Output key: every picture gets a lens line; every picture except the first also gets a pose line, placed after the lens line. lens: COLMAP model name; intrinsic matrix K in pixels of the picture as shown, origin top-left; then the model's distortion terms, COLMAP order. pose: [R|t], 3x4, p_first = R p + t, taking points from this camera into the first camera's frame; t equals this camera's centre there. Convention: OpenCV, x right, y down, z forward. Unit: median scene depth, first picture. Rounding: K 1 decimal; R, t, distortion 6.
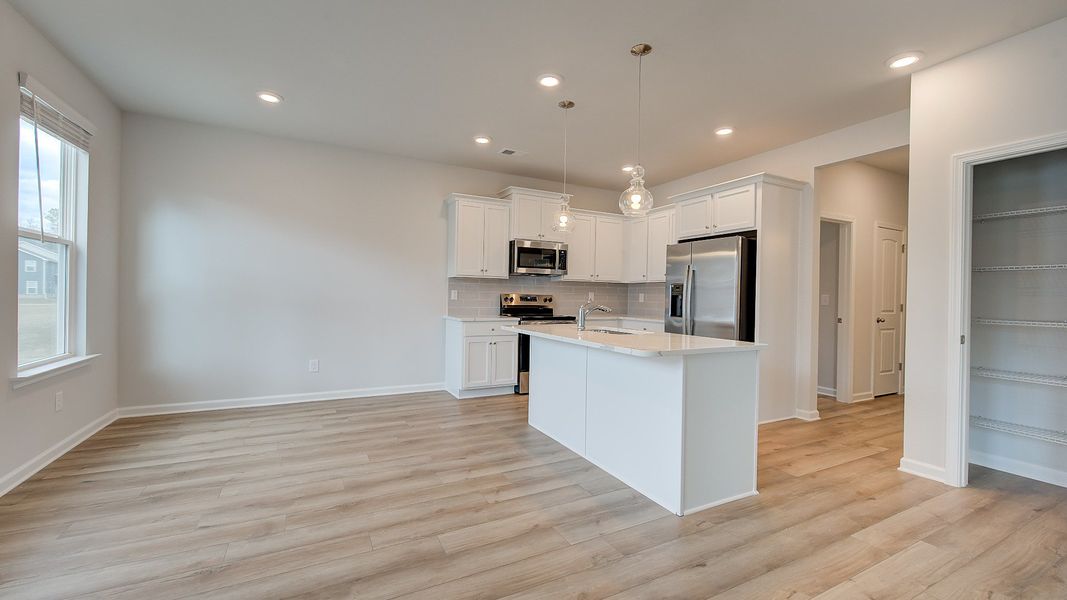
lens RADIAL K [[430.9, 0, 536.2], [0, 430.9, 298.2], [0, 0, 1]] dist [0.001970, -0.000660]
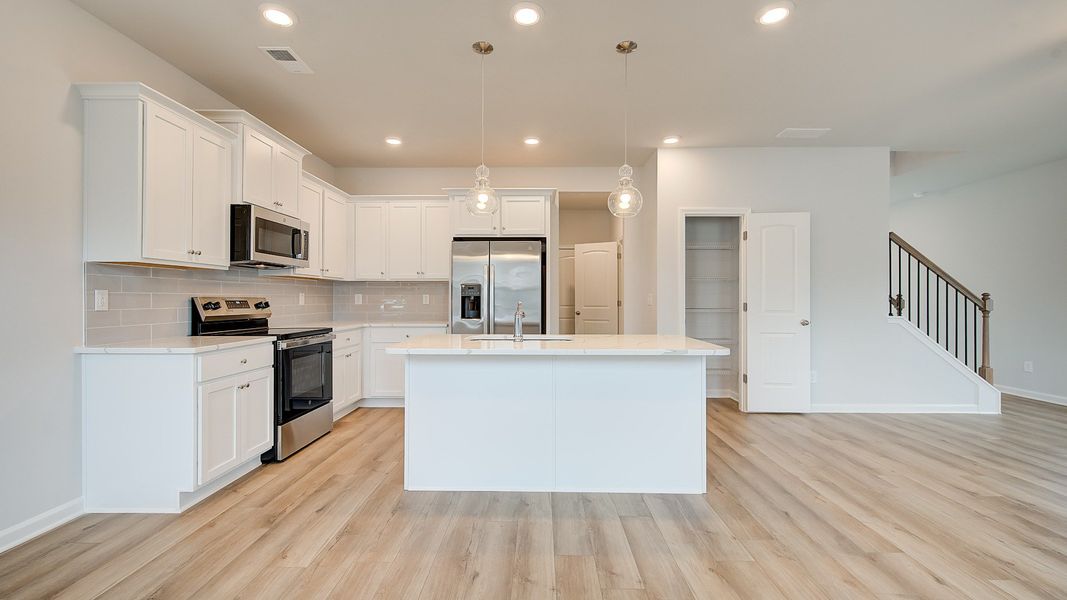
lens RADIAL K [[430.9, 0, 536.2], [0, 430.9, 298.2], [0, 0, 1]] dist [0.001970, -0.000660]
pose [[0.476273, -0.015454, 0.879162, -0.474799], [0.011675, 0.999869, 0.011251, -0.012303], [-0.879220, 0.004906, 0.476391, 0.468883]]
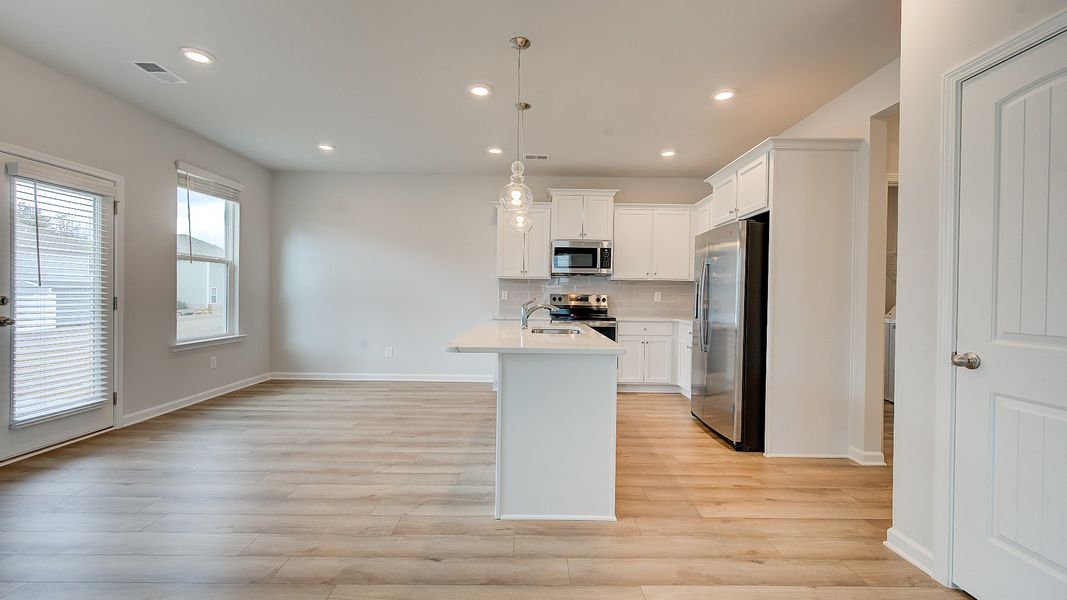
lens RADIAL K [[430.9, 0, 536.2], [0, 430.9, 298.2], [0, 0, 1]] dist [0.001970, -0.000660]
pose [[0.889707, -0.001557, -0.456530, 0.473917], [-0.000573, 0.999990, -0.004527, 0.006278], [0.456533, 0.004289, 0.889696, 0.095078]]
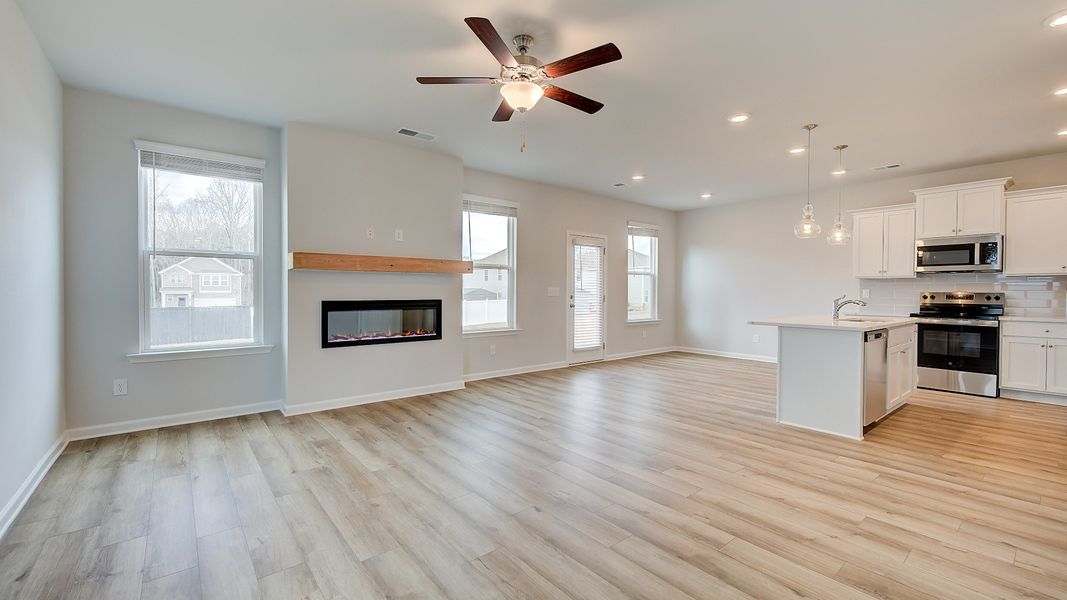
lens RADIAL K [[438.4, 0, 536.1], [0, 438.4, 297.4], [0, 0, 1]] dist [0.002848, 0.000352]
pose [[0.206037, -0.002919, -0.978540, 1.004679], [-0.005593, 0.999976, -0.004160, 0.016556], [0.978528, 0.006330, 0.206016, -0.154964]]
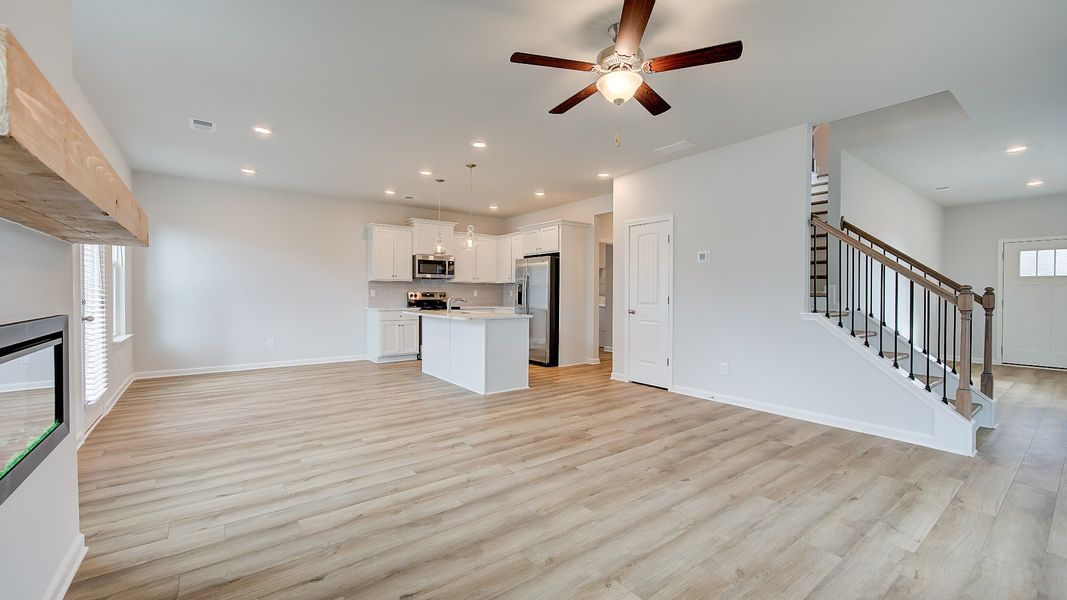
lens RADIAL K [[430.9, 0, 536.2], [0, 430.9, 298.2], [0, 0, 1]] dist [0.001970, -0.000660]
pose [[0.985371, -0.014771, 0.169784, 0.126510], [0.013551, 0.999873, 0.008346, 0.006242], [-0.169886, -0.005923, 0.985446, -0.631035]]
